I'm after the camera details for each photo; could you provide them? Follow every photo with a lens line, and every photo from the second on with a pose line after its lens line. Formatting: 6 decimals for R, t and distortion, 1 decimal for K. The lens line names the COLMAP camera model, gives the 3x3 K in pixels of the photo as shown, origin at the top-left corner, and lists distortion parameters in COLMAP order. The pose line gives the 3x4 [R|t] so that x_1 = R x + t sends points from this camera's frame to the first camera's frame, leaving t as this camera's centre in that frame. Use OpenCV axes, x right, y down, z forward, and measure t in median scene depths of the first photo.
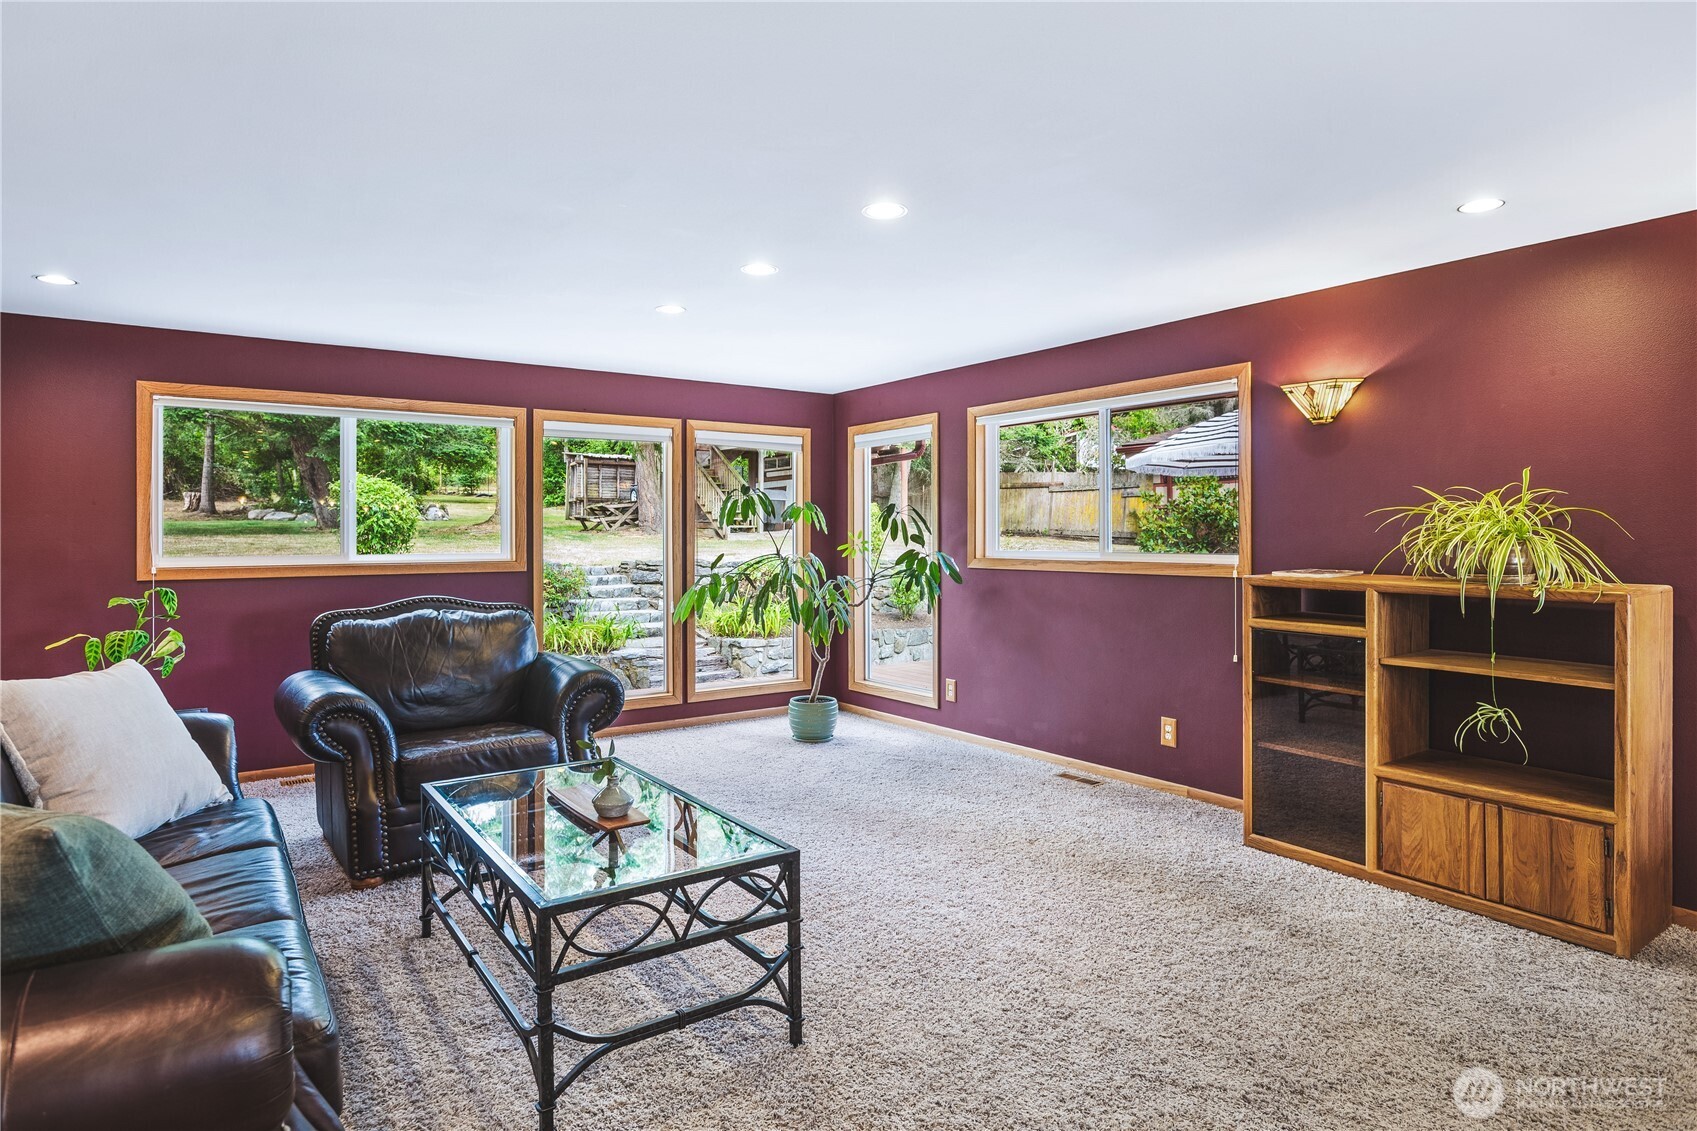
lens RADIAL K [[959.3, 0, 852.5], [0, 959.3, 545.7], [0, 0, 1]] dist [-0.014018, 0.001322]
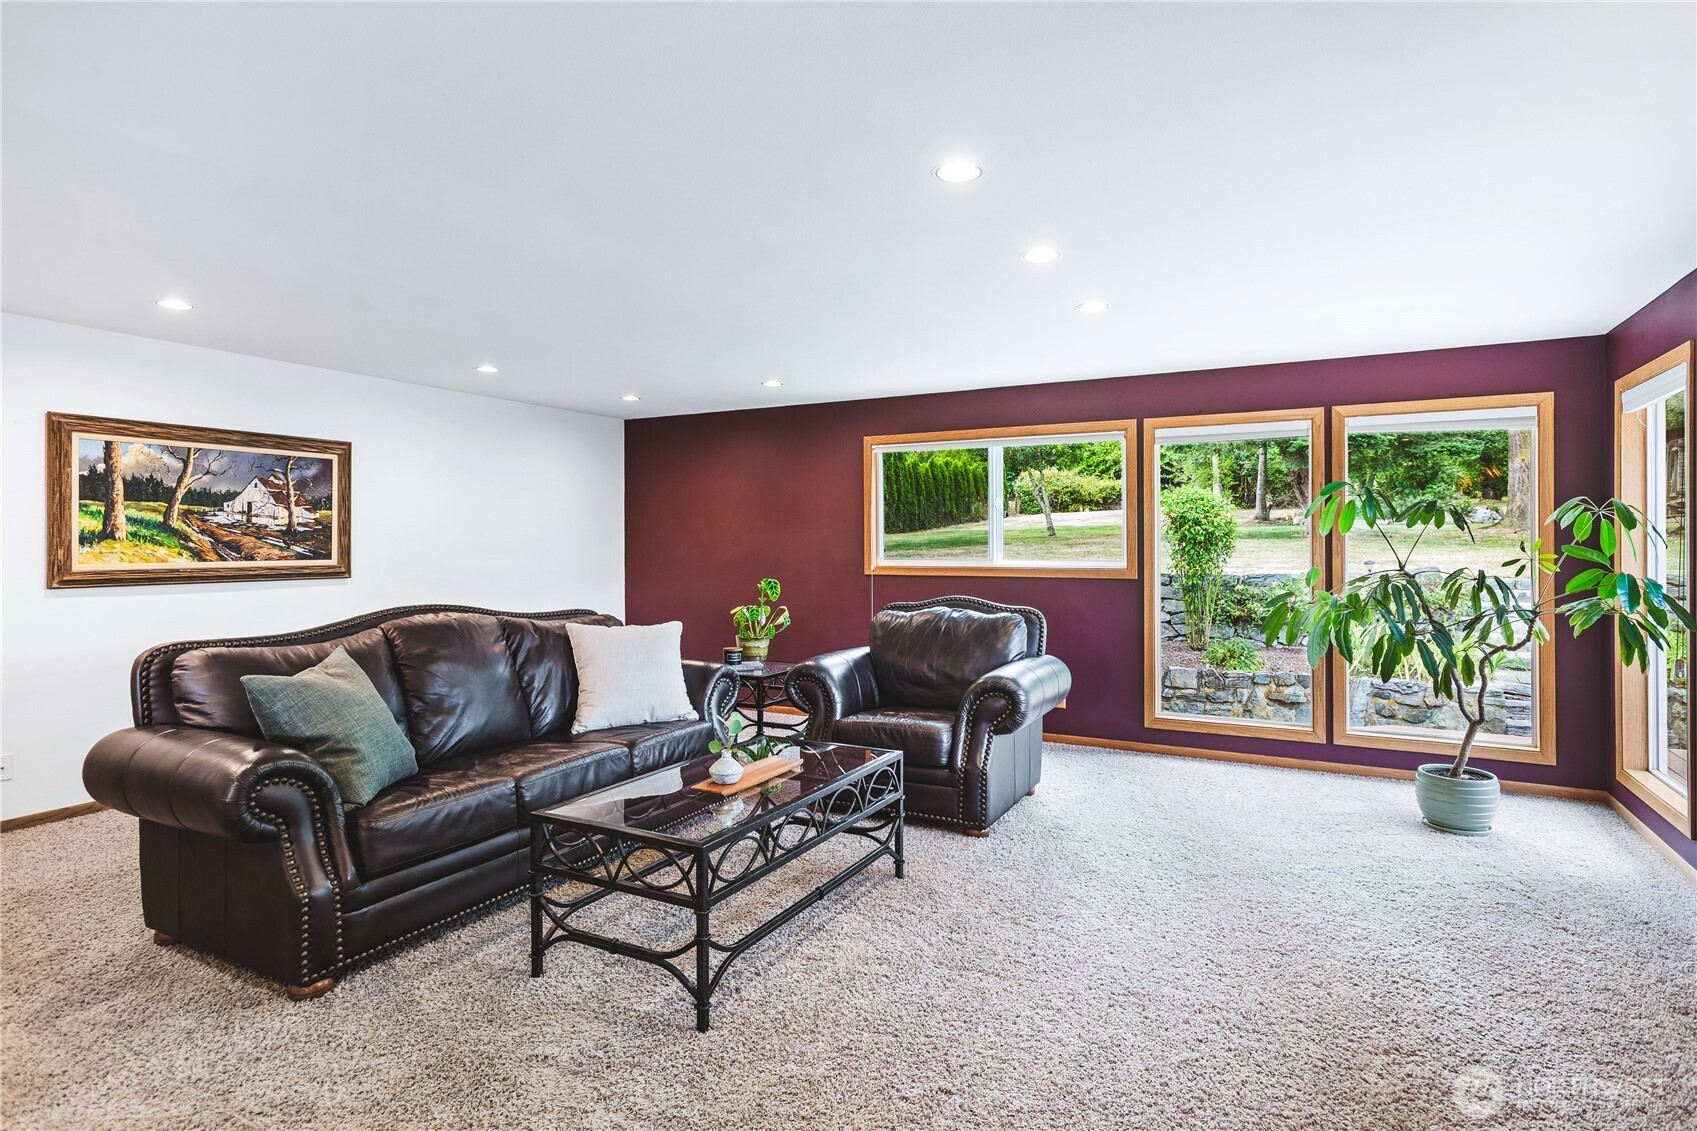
lens RADIAL K [[902.3, 0, 848.5], [0, 902.3, 565.5], [0, 0, 1]] dist [0.005244, 0.000541]
pose [[0.441614, 0.027553, -0.896782, 0.389328], [-0.010047, 0.999618, 0.025765, -0.010087], [0.897149, -0.002368, 0.441722, 0.303301]]
